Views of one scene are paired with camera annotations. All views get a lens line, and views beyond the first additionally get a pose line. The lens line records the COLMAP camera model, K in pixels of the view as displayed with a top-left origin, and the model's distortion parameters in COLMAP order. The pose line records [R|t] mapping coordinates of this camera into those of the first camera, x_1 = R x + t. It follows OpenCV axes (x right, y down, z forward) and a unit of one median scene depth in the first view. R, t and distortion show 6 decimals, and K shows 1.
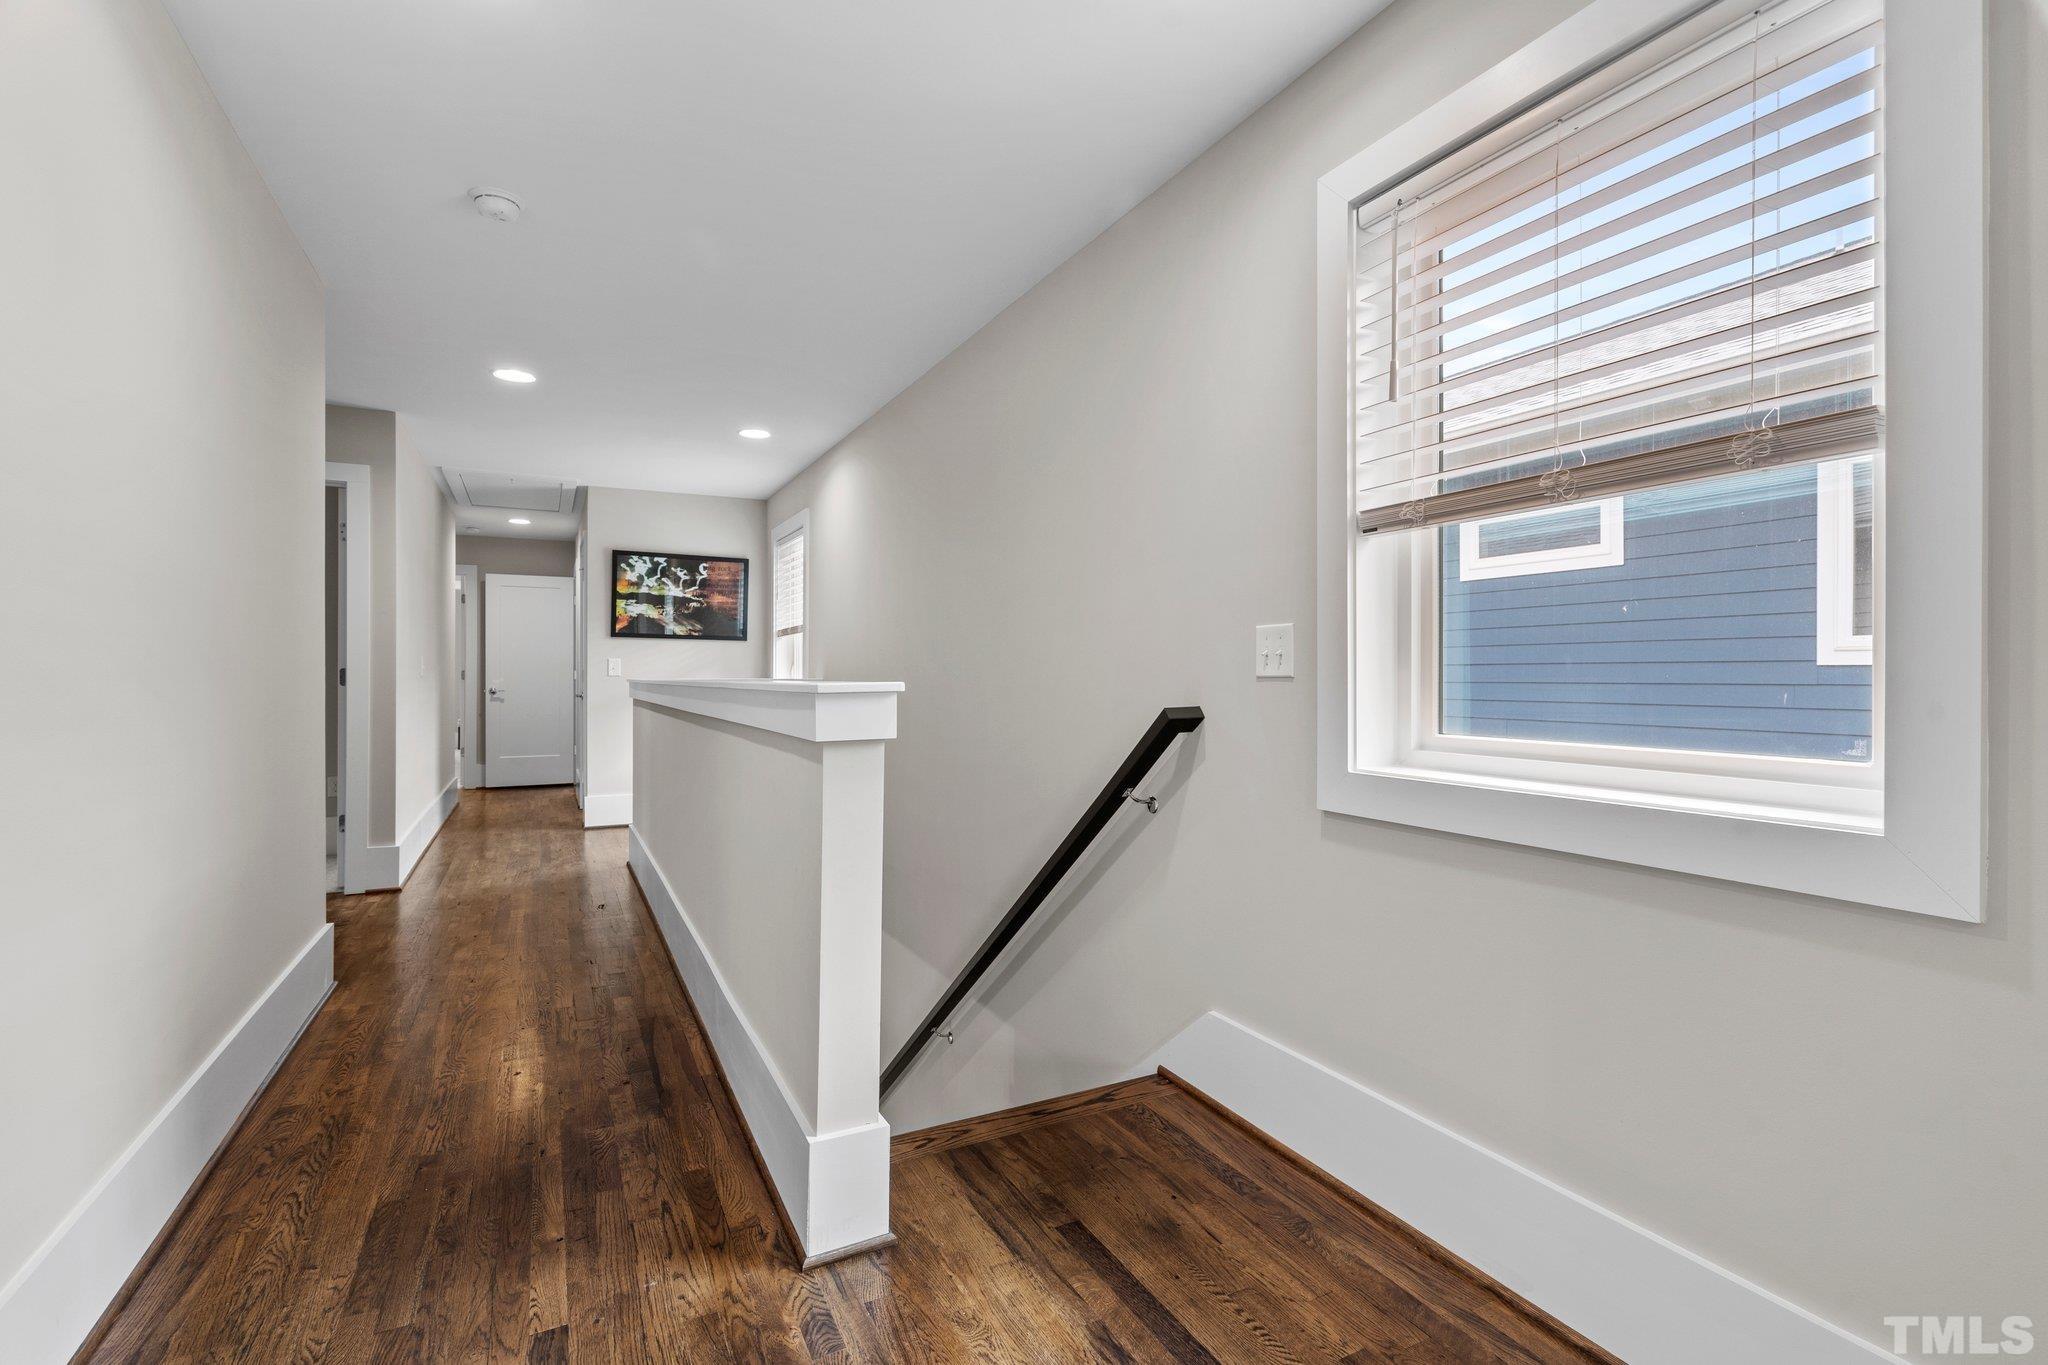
lens RADIAL K [[945.8, 0, 1021.3], [0, 945.8, 674.6], [0, 0, 1]] dist [-0.005277, 0.000462]
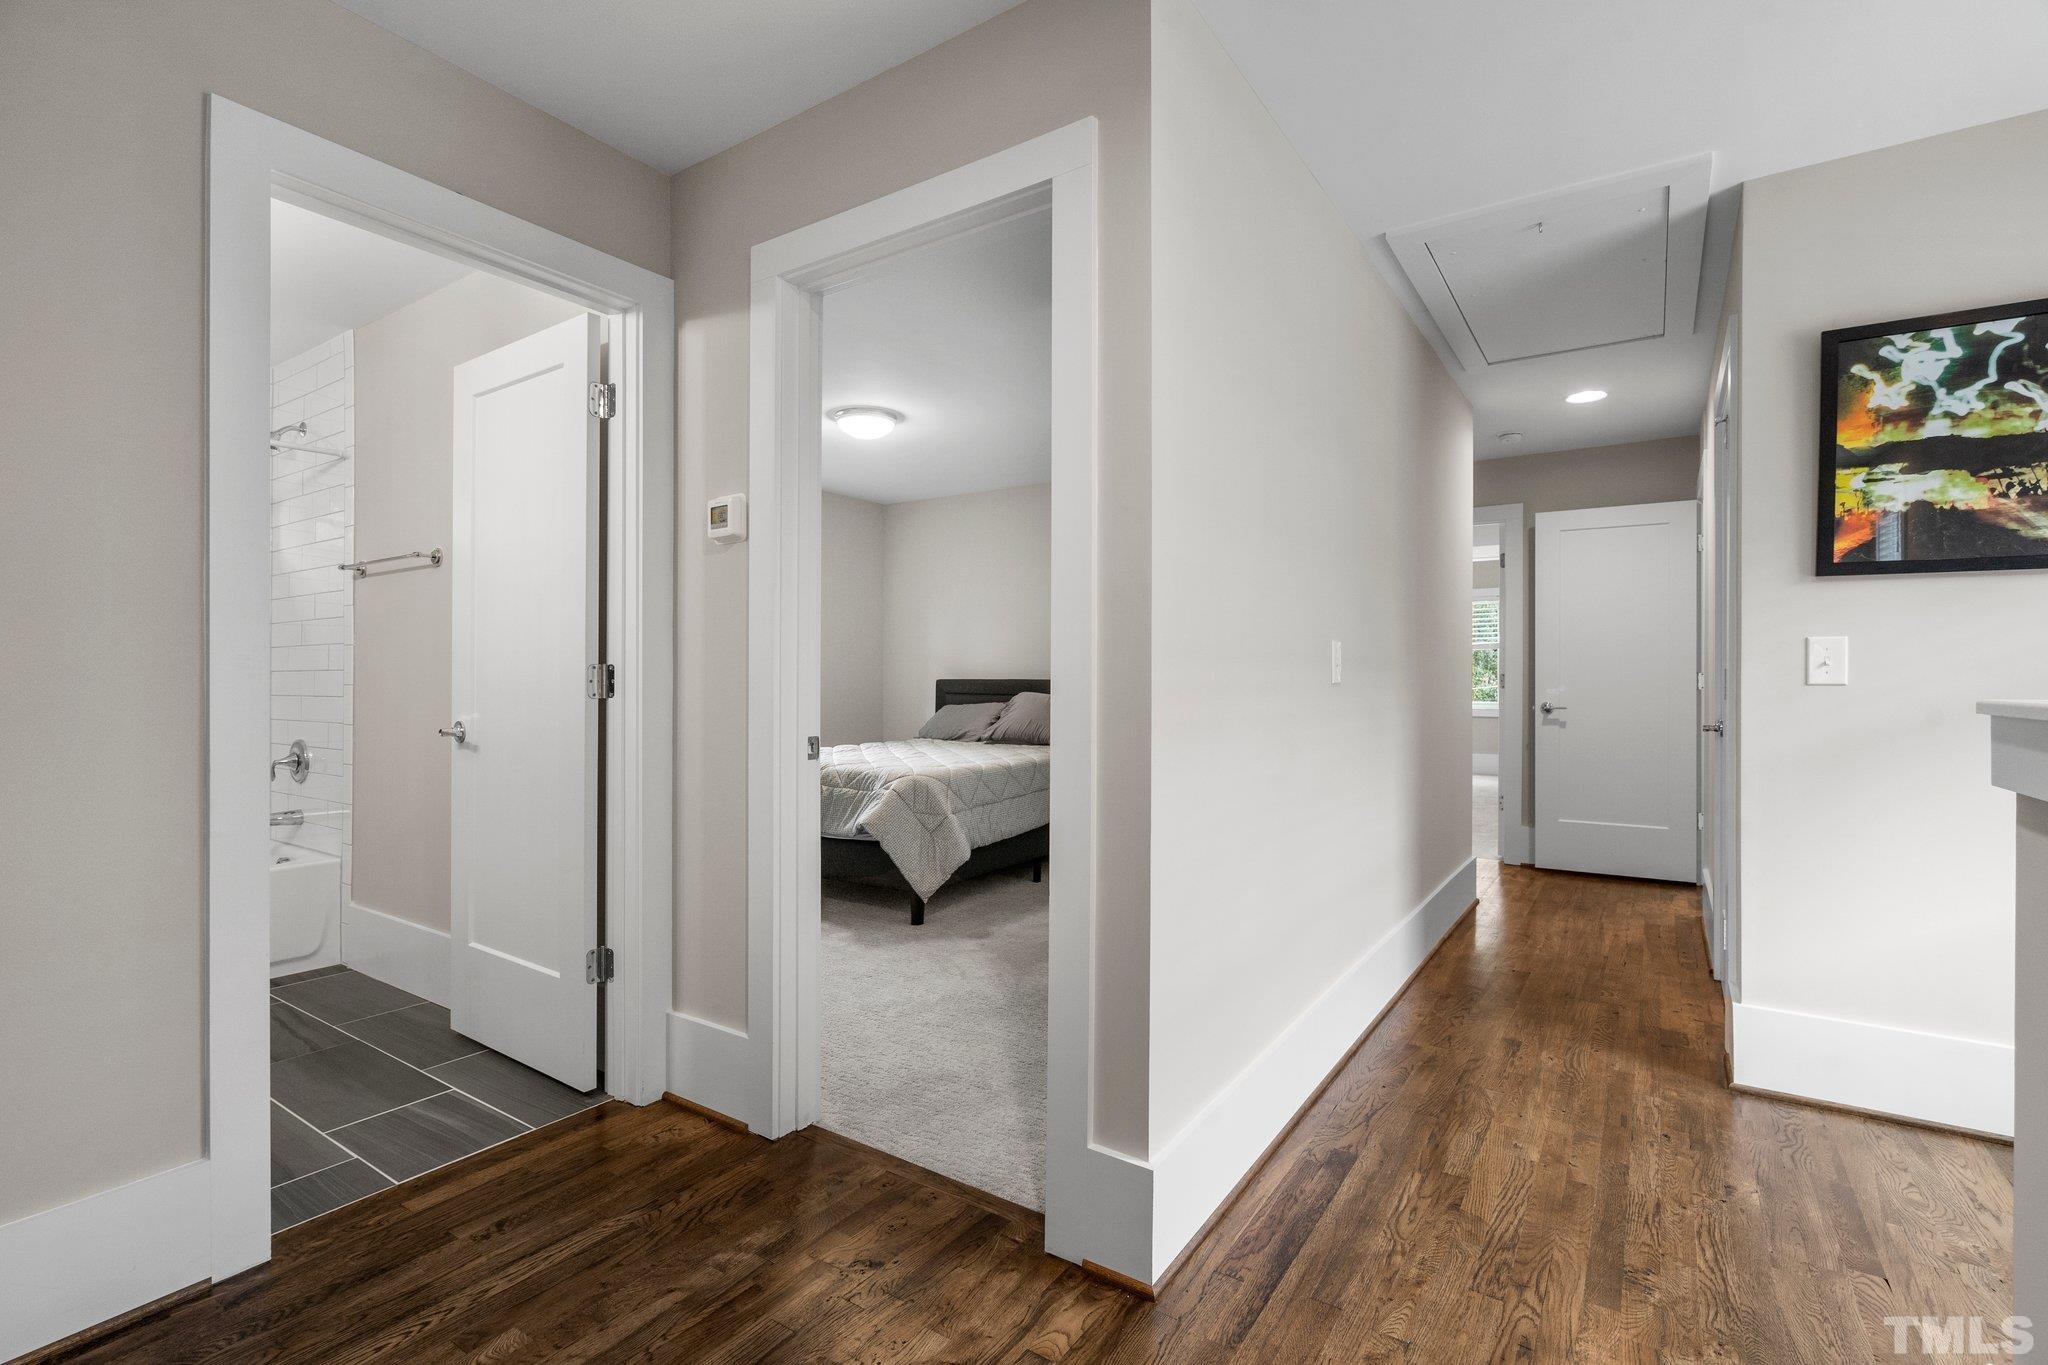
lens RADIAL K [[940.3, 0, 1022.4], [0, 940.3, 686.1], [0, 0, 1]] dist [-0.003234, 0.001291]
pose [[0.487313, 0.003285, -0.873221, -0.265179], [0.002395, 0.999984, 0.005098, -0.000664], [0.873224, -0.004576, 0.487297, 0.552538]]
